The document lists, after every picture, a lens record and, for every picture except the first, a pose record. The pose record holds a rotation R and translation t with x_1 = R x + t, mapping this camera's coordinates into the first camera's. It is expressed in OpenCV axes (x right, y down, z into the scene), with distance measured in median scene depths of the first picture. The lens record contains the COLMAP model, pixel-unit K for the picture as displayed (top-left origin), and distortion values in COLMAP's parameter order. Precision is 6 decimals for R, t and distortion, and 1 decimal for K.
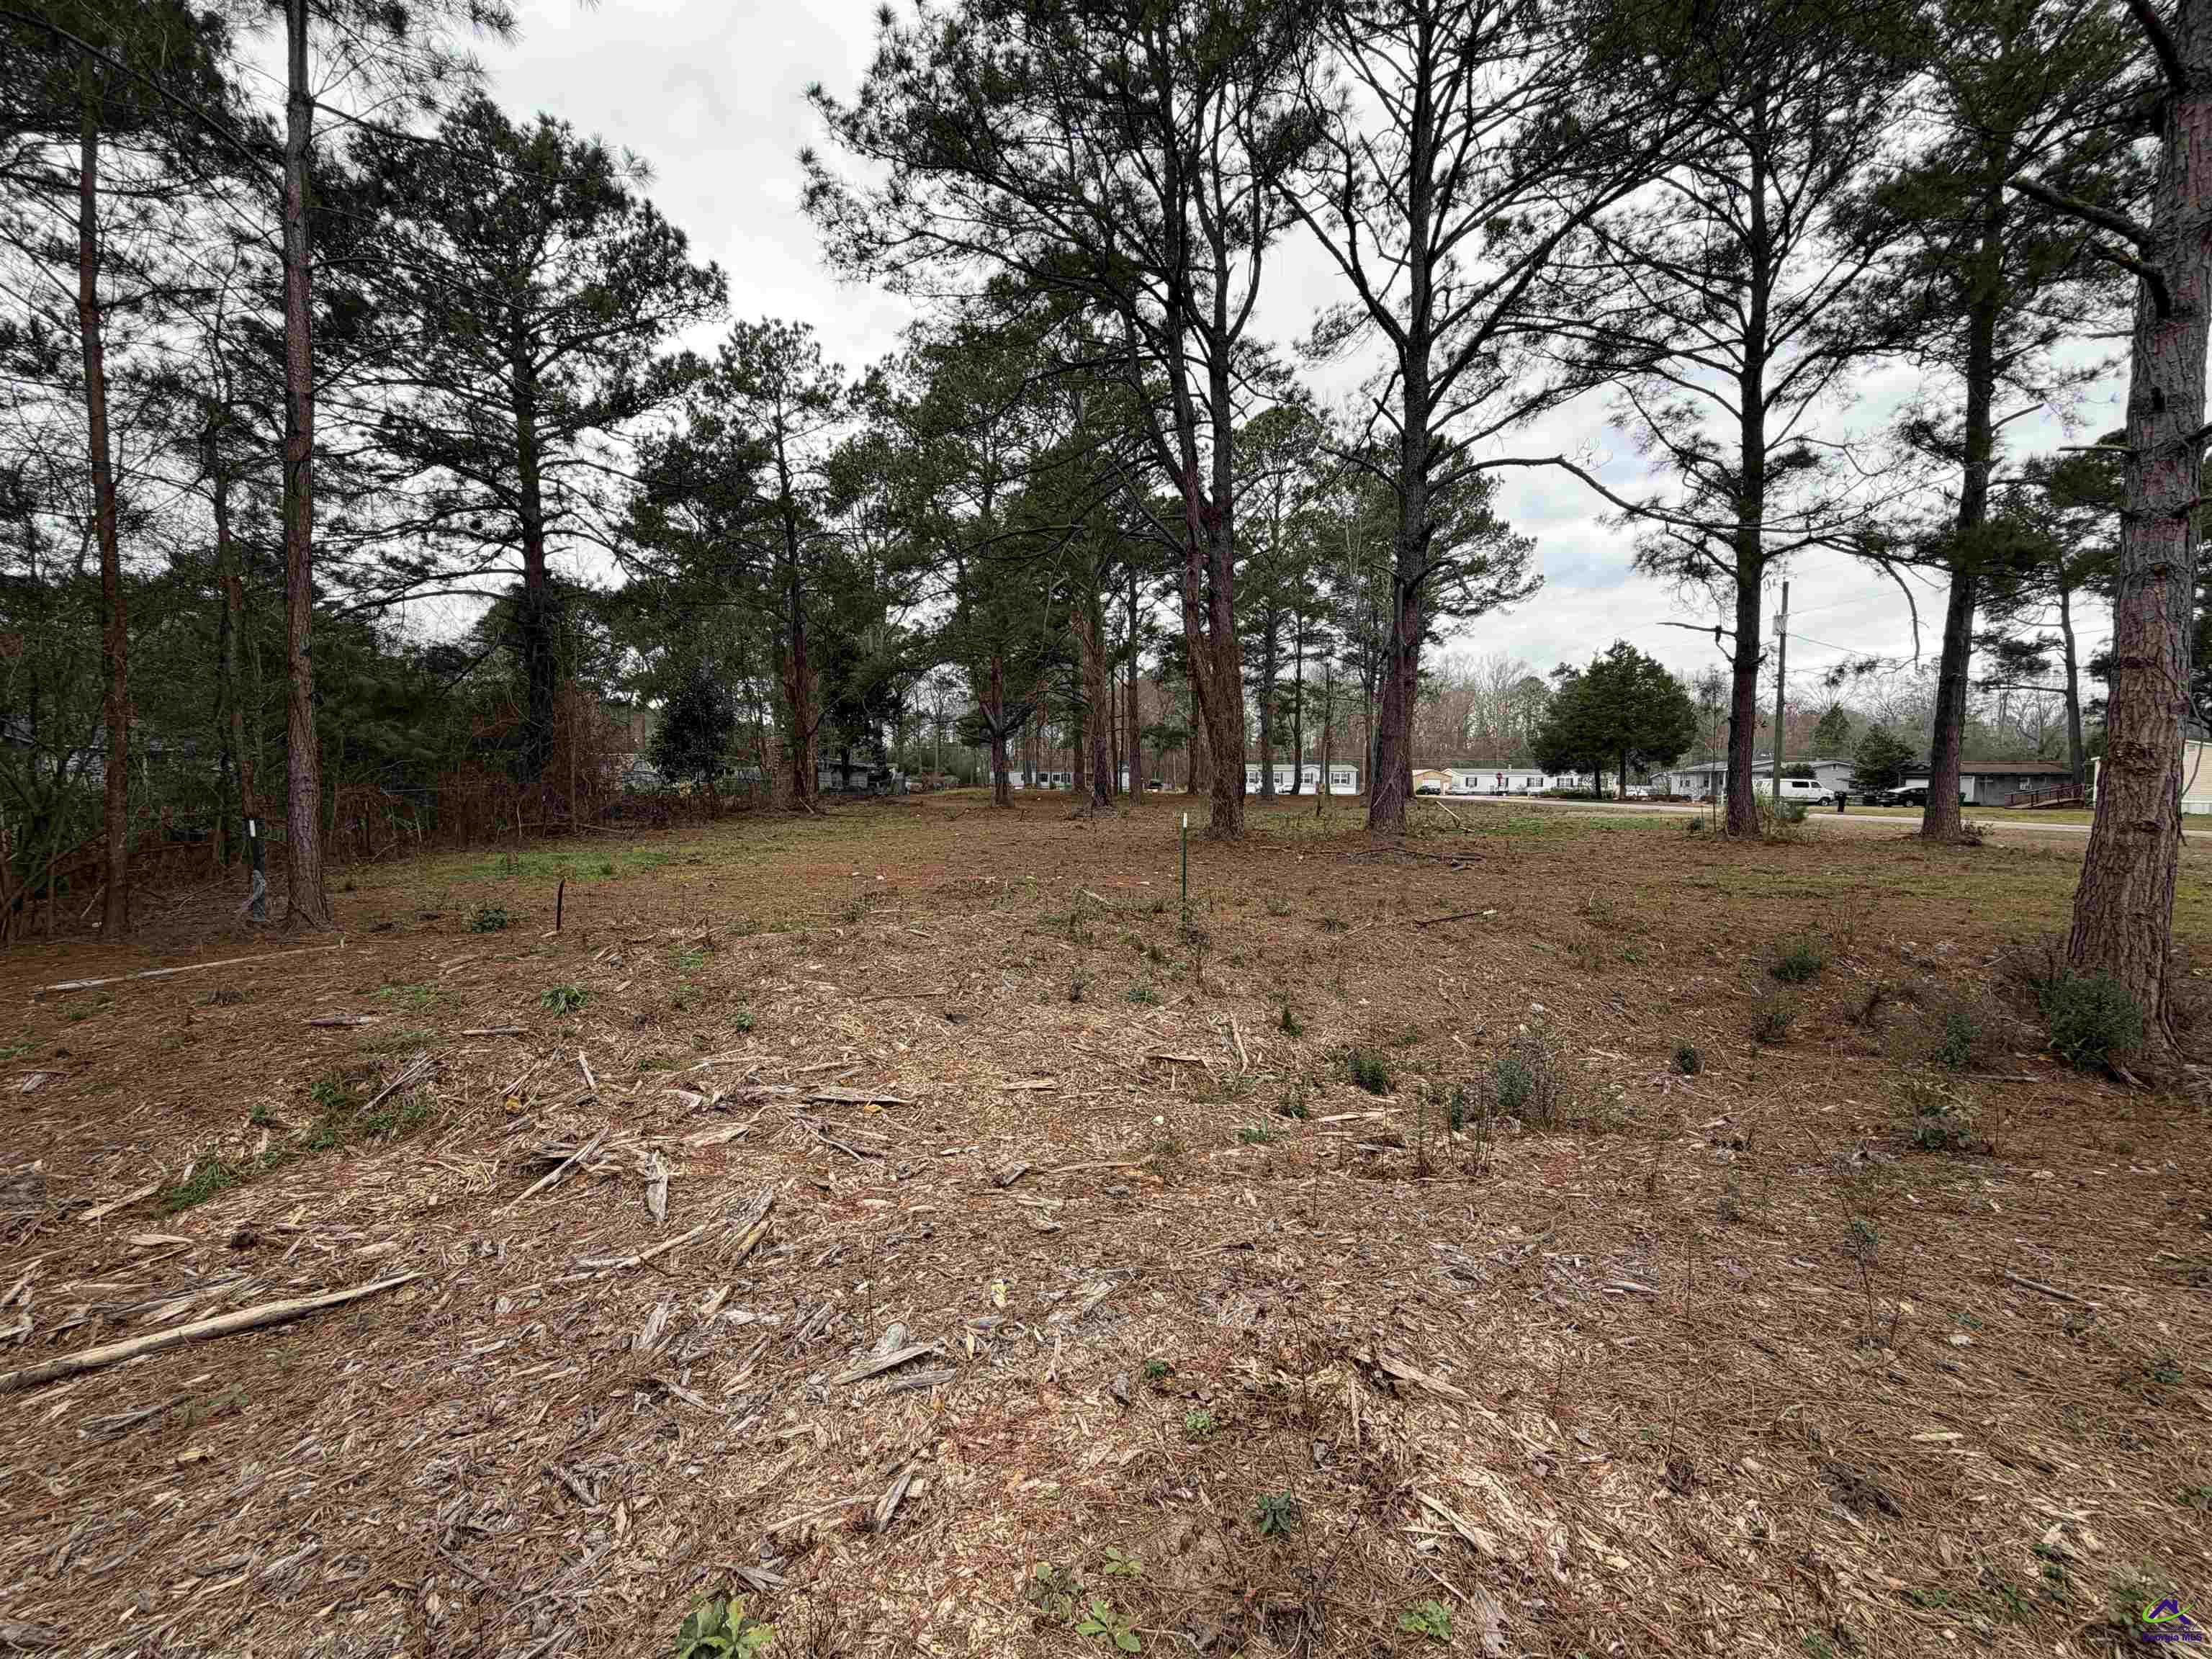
lens RADIAL K [[878.5, 0, 1101.3], [0, 878.5, 835.1], [0, 0, 1]] dist [0.000929, -0.000114]
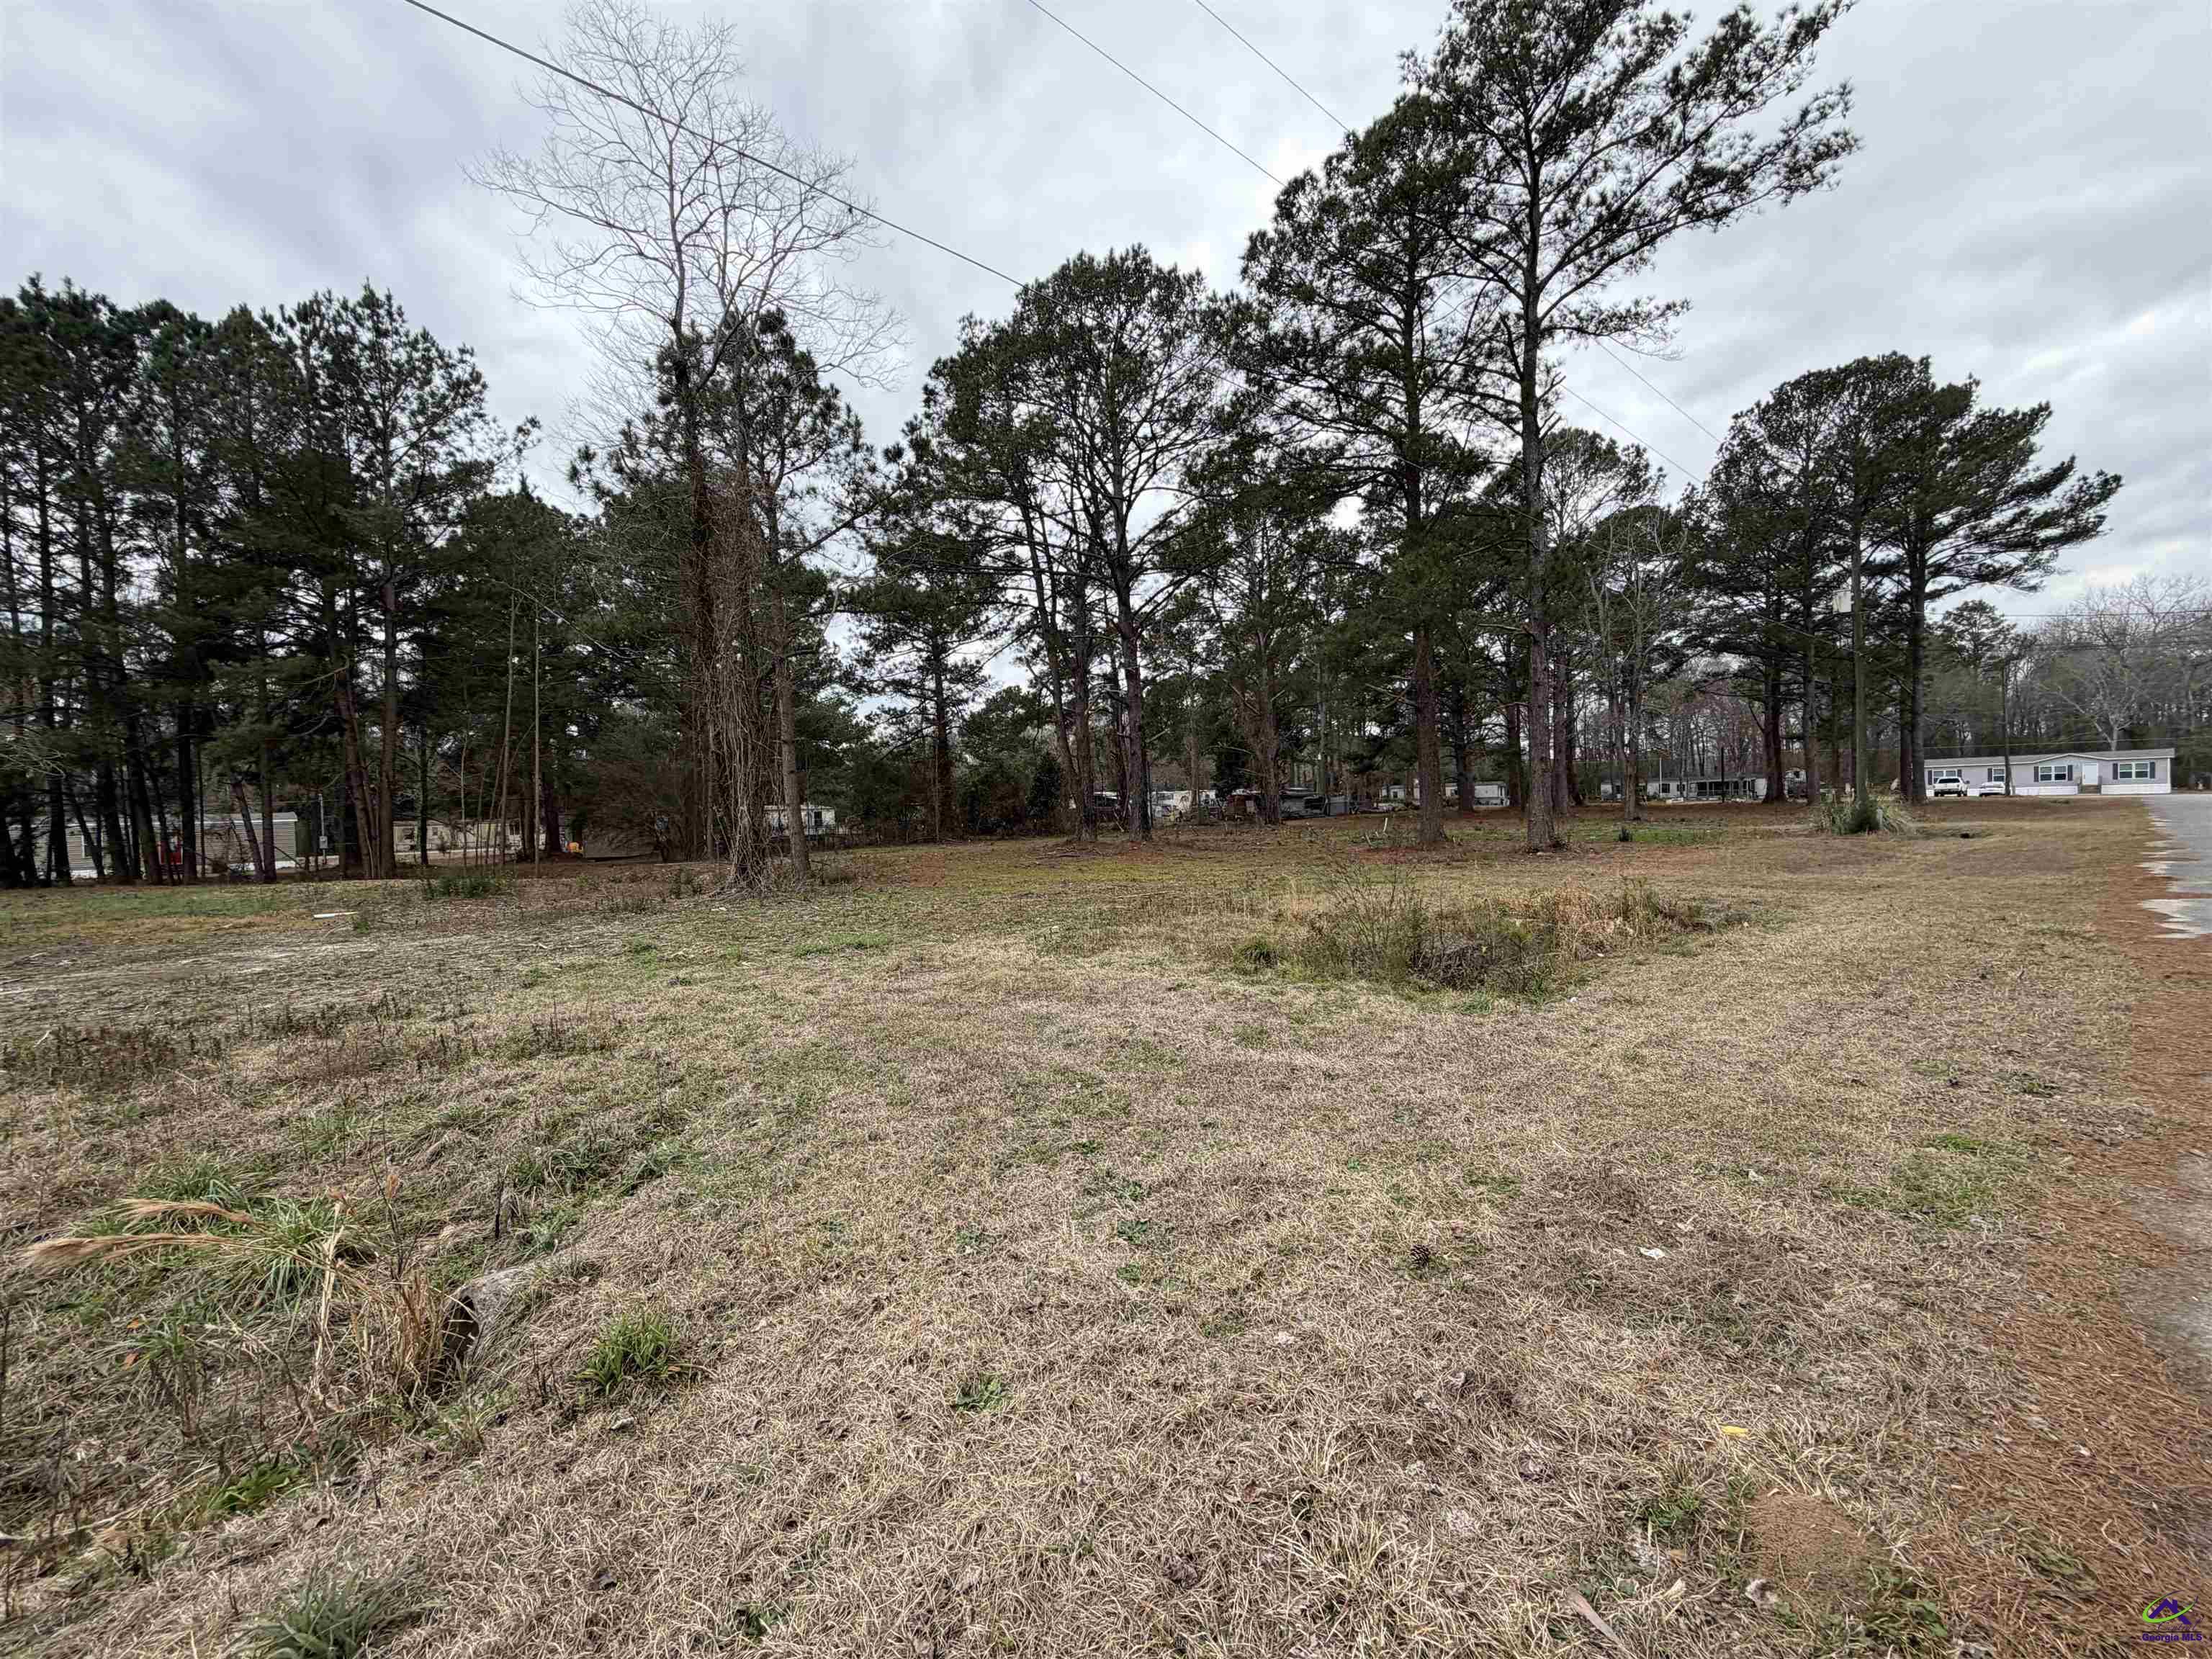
lens RADIAL K [[878.5, 0, 1090.7], [0, 878.5, 825.7], [0, 0, 1]] dist [0.000929, -0.000114]
pose [[0.644379, -0.013795, -0.764582, 0.538215], [-0.009467, 0.999617, -0.026013, 0.003603], [0.764648, 0.024000, 0.644002, -0.061796]]
